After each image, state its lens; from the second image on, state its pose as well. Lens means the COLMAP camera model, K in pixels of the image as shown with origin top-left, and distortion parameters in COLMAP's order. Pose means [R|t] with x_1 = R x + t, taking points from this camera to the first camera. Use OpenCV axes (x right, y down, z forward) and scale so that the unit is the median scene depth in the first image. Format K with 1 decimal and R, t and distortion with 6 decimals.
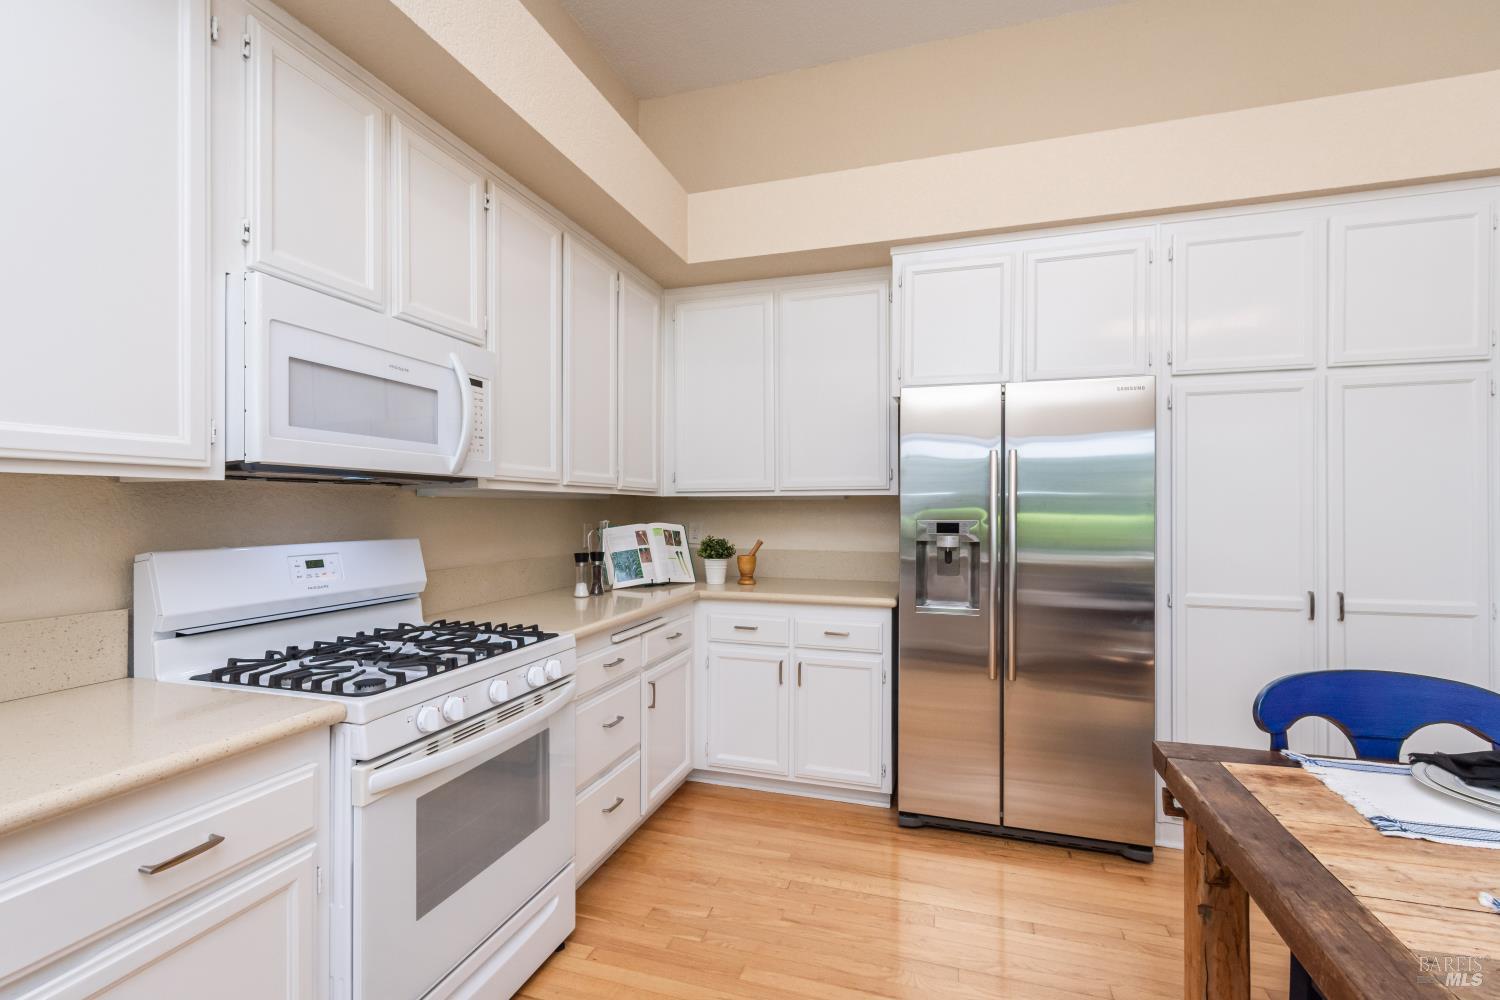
lens RADIAL K [[671.2, 0, 755.1], [0, 671.2, 503.8], [0, 0, 1]] dist [0.029895, -0.000051]
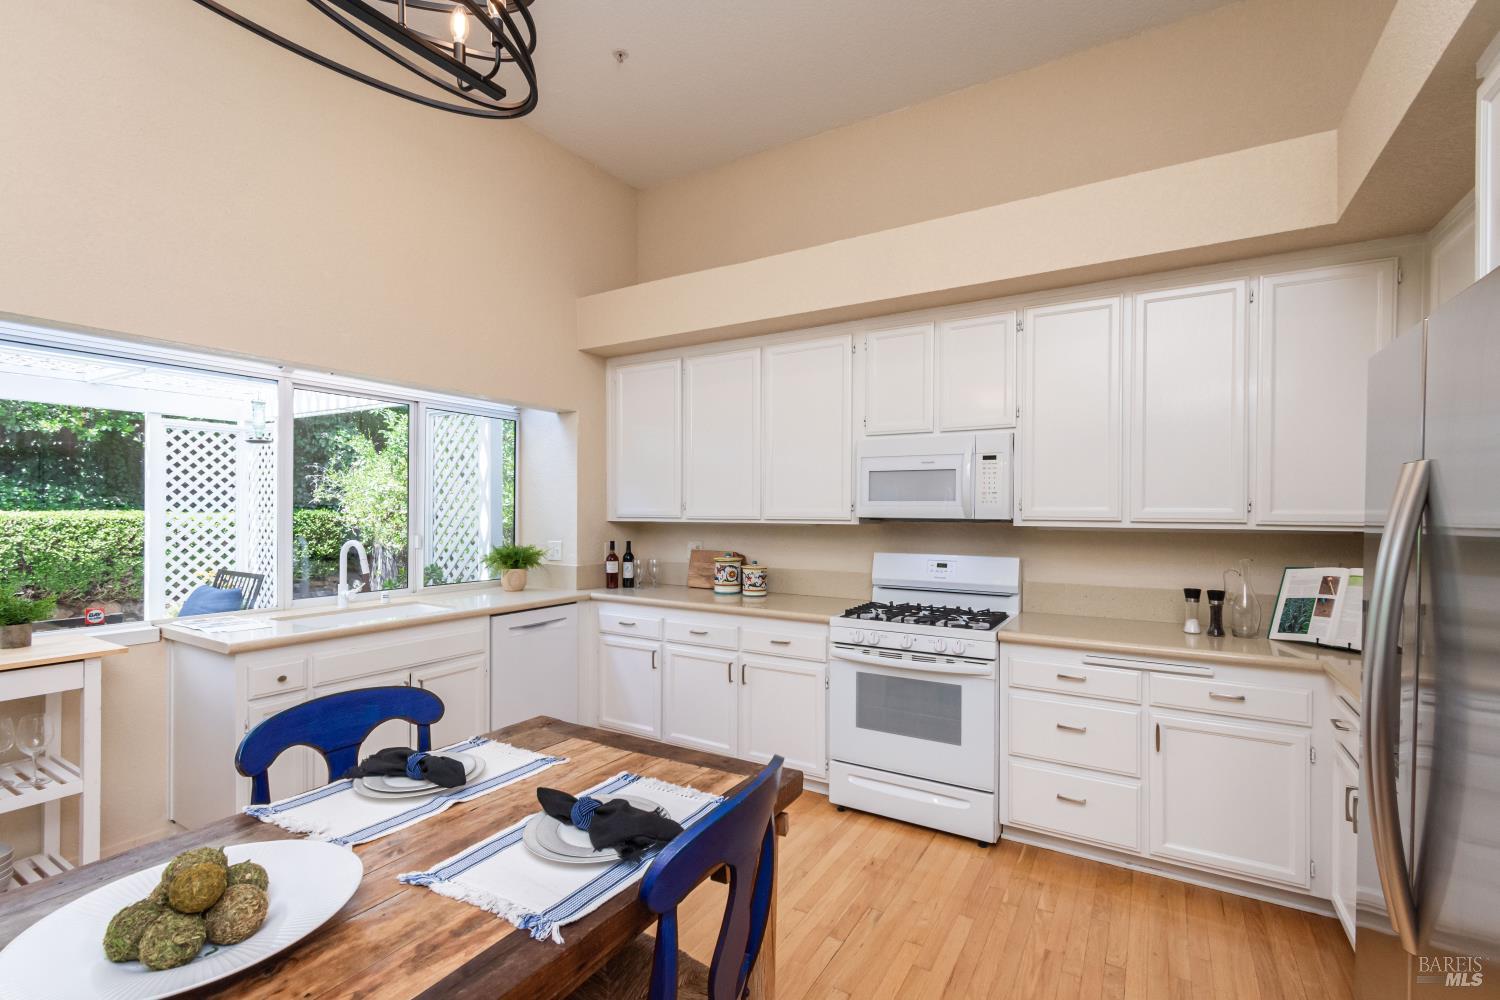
lens RADIAL K [[671.3, 0, 748.4], [0, 671.3, 516.3], [0, 0, 1]] dist [0.000691, 0.000180]
pose [[-0.246105, 0.005270, -0.969229, 0.852837], [0.001284, 0.999986, 0.005111, -0.038921], [0.969242, 0.000013, -0.246109, 0.606082]]
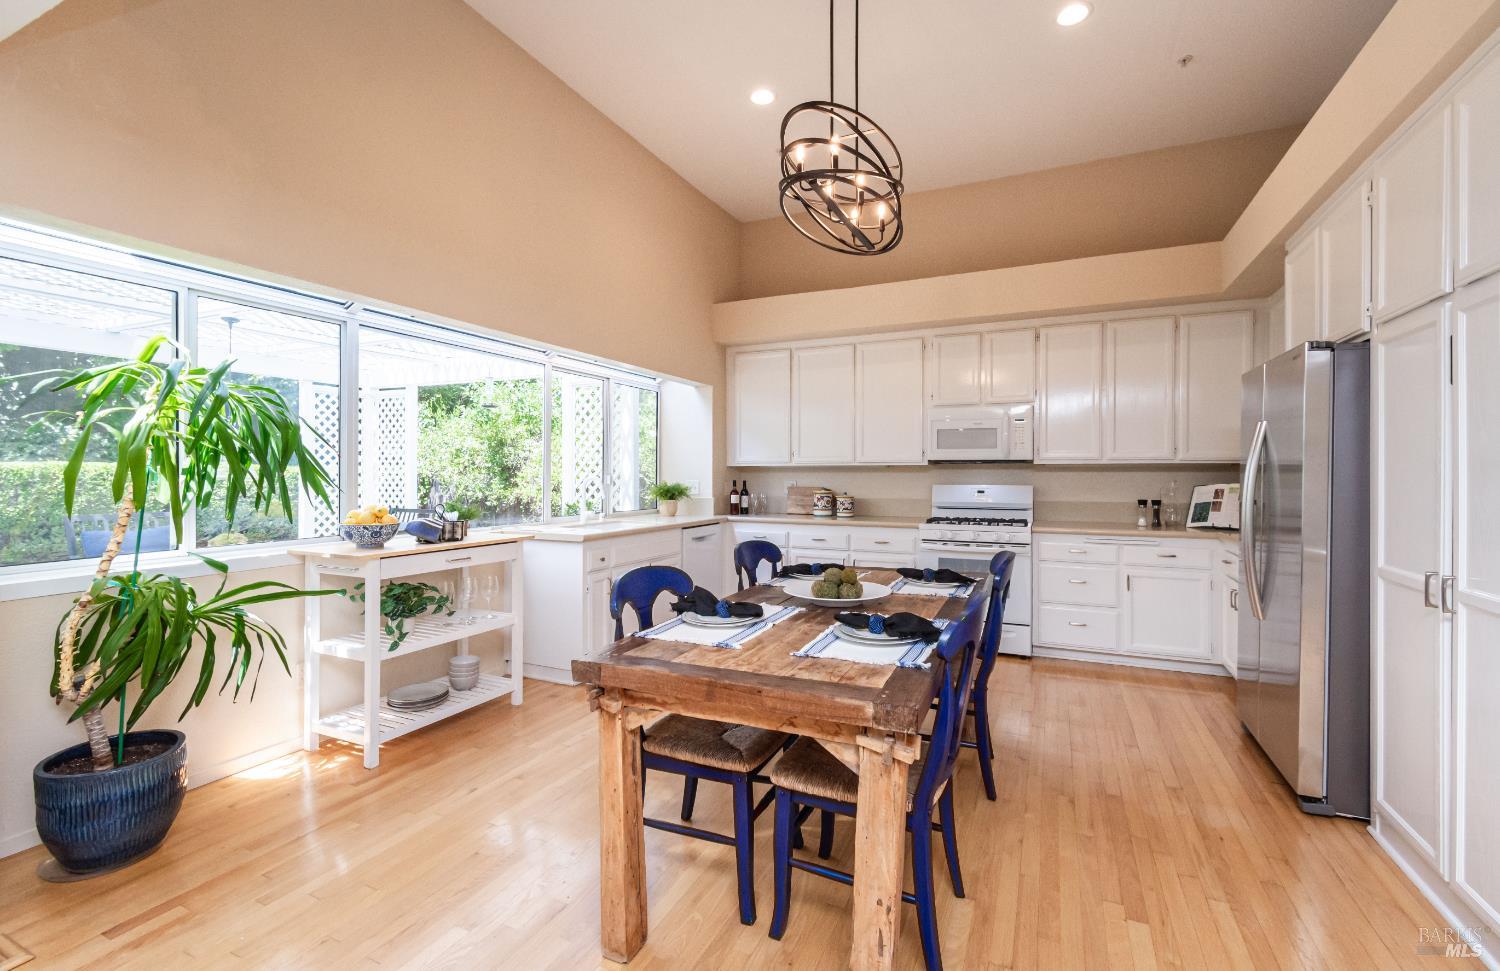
lens RADIAL K [[646.5, 0, 749.2], [0, 646.5, 477.1], [0, 0, 1]] dist [0.001680, 0.000149]
pose [[-0.138764, 0.001948, -0.990324, 1.443829], [0.003956, 0.999991, 0.001413, 0.011322], [0.990318, -0.003721, -0.138770, 0.260210]]
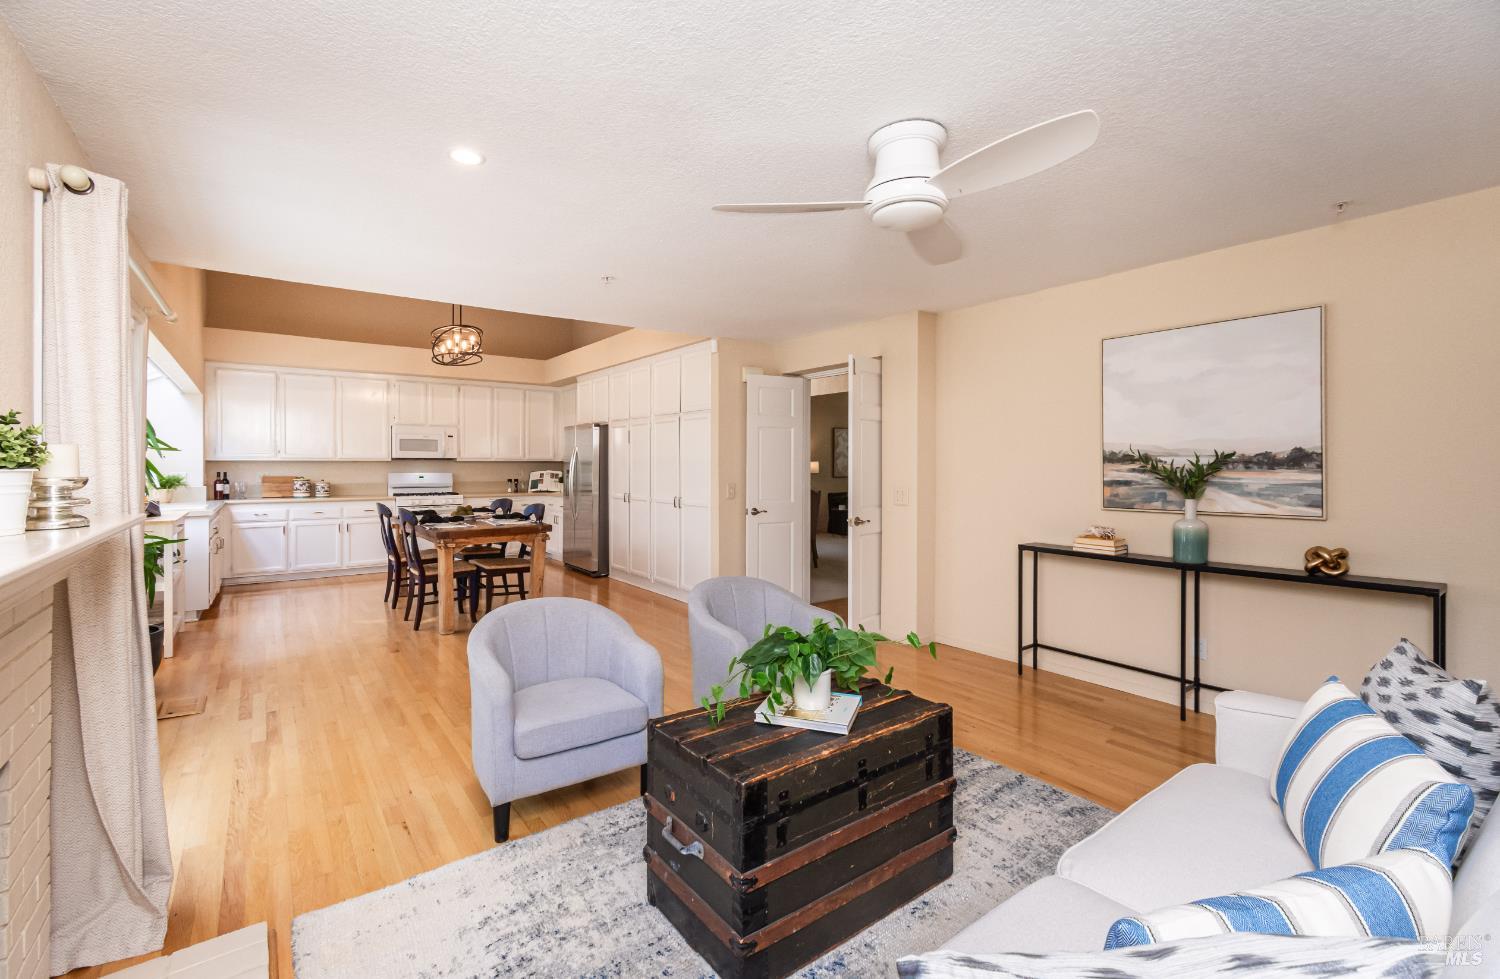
lens RADIAL K [[655.3, 0, 750.3], [0, 655.3, 464.2], [0, 0, 1]] dist [0.001634, 0.000206]
pose [[0.810286, -0.000426, -0.586035, 2.547360], [0.003337, 0.999987, 0.003888, -0.007639], [0.586026, -0.005106, 0.810276, -0.895448]]
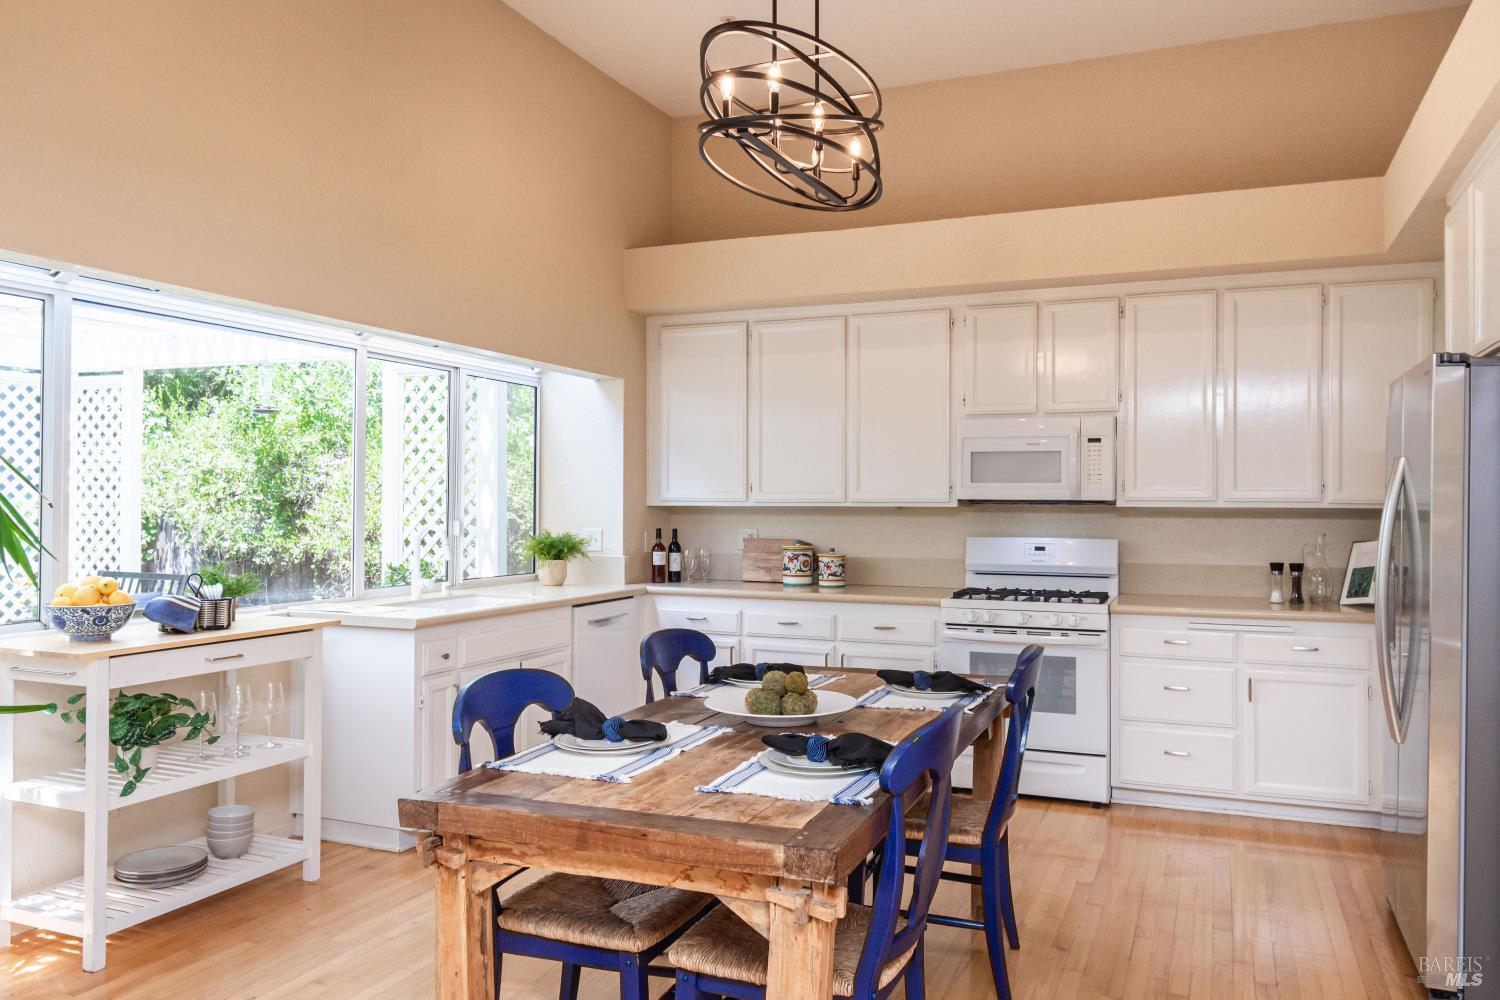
lens RADIAL K [[1116.3, 0, 742.9], [0, 1116.3, 497.1], [0, 0, 1]] dist [0.001063, -0.004939]
pose [[-0.105558, -0.007386, -0.994386, 1.614471], [0.001471, 0.999970, -0.007584, -0.020168], [0.994412, -0.002264, -0.105544, 0.330843]]
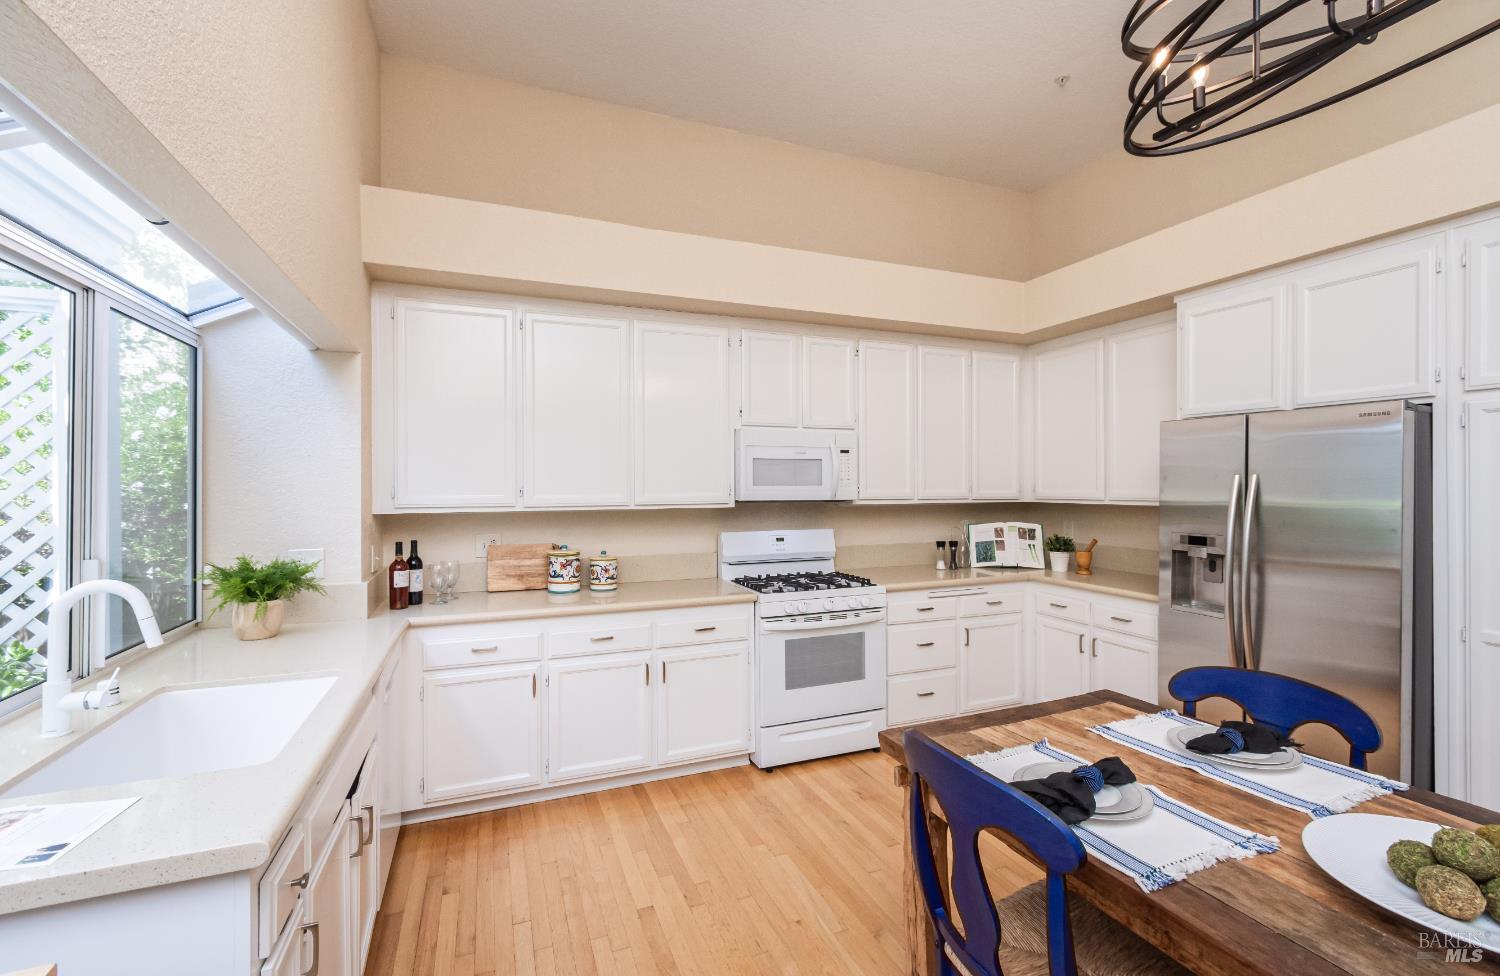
lens RADIAL K [[653.9, 0, 750.0], [0, 653.9, 488.0], [0, 0, 1]] dist [0.001201, 0.000050]
pose [[0.632657, 0.002534, -0.774428, 0.625255], [0.008686, 0.999909, 0.010368, -0.068235], [0.774384, -0.013286, 0.632577, -0.288444]]
